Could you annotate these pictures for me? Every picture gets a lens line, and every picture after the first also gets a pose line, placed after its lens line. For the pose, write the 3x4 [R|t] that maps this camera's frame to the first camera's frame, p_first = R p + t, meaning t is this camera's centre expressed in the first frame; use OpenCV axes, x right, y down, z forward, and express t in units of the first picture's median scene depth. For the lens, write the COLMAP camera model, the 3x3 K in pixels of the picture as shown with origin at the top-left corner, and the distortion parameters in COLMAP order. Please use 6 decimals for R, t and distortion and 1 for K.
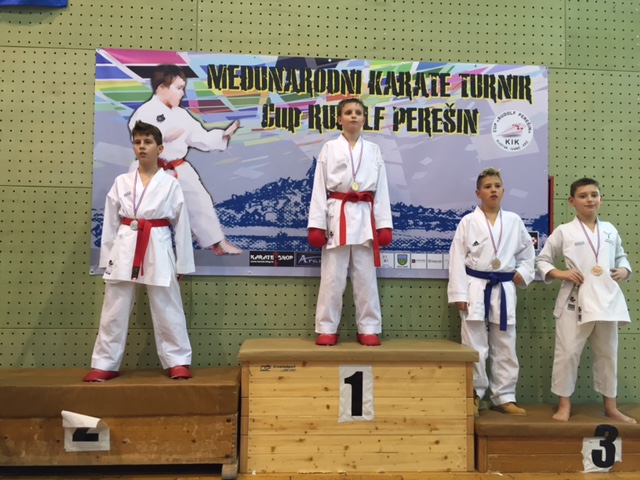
lens RADIAL K [[561.3, 0, 320.3], [0, 561.3, 237.9], [0, 0, 1]] dist [0.085177, -0.130829]
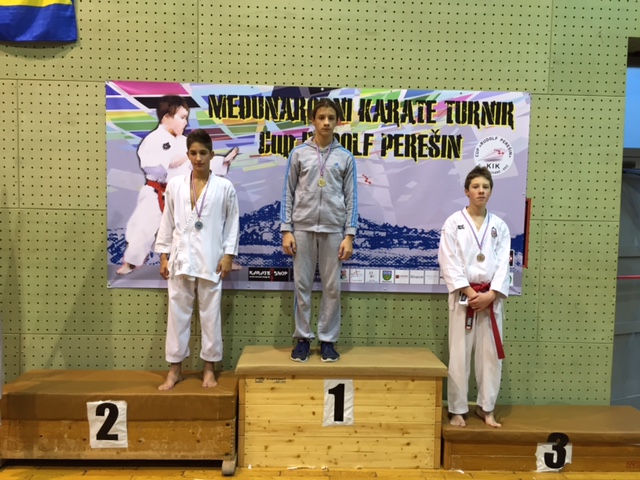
lens RADIAL K [[561.3, 0, 320.3], [0, 561.3, 237.9], [0, 0, 1]] dist [0.085177, -0.130829]
pose [[0.999213, 0.009767, -0.038438, 0.057446], [-0.005381, 0.993626, 0.112598, -0.158083], [0.039293, -0.112303, 0.992897, -0.089225]]
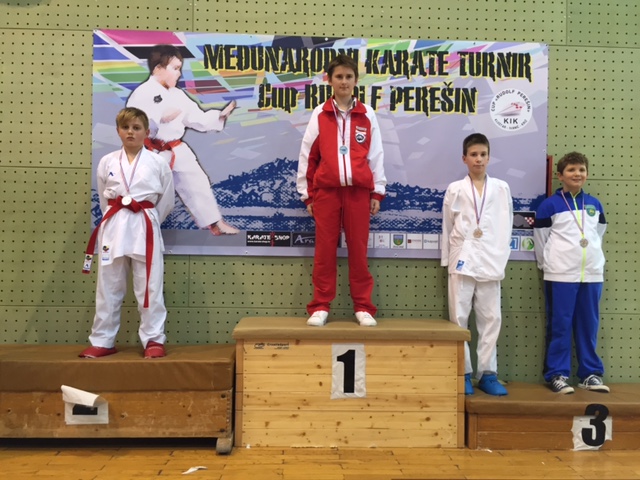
lens RADIAL K [[561.3, 0, 320.3], [0, 561.3, 237.9], [0, 0, 1]] dist [0.085177, -0.130829]
pose [[0.999629, 0.001209, -0.027216, 0.034155], [-0.000189, 0.999300, 0.037416, -0.002232], [0.027243, -0.037397, 0.998929, -0.007490]]
